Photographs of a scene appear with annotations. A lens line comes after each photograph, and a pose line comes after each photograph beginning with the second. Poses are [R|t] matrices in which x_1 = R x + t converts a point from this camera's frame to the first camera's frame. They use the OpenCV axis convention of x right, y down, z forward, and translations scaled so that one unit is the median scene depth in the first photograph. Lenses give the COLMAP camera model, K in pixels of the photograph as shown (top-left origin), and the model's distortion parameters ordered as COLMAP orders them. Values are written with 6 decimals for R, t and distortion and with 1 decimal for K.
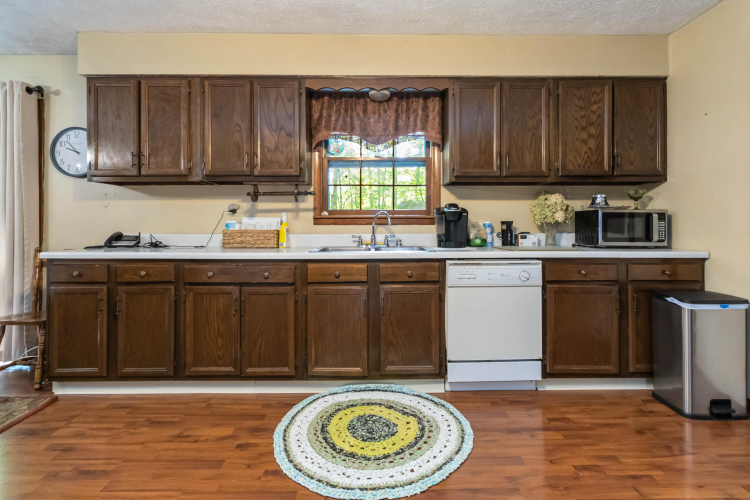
lens RADIAL K [[352.5, 0, 382.2], [0, 352.5, 223.0], [0, 0, 1]] dist [0.001487, -0.000005]
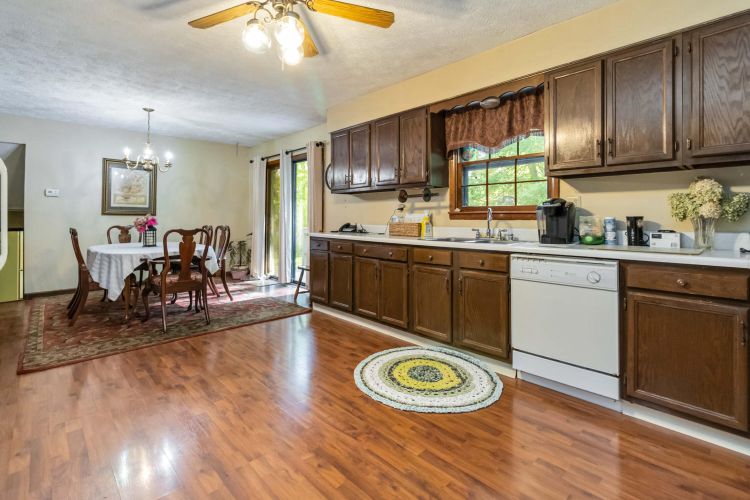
lens RADIAL K [[352.6, 0, 380.6], [0, 352.6, 218.5], [0, 0, 1]] dist [-0.000139, -0.000149]
pose [[0.684759, 0.004543, -0.728755, 0.600742], [-0.002044, 0.999989, 0.004314, -0.002881], [0.728767, -0.001465, 0.684761, -0.015328]]
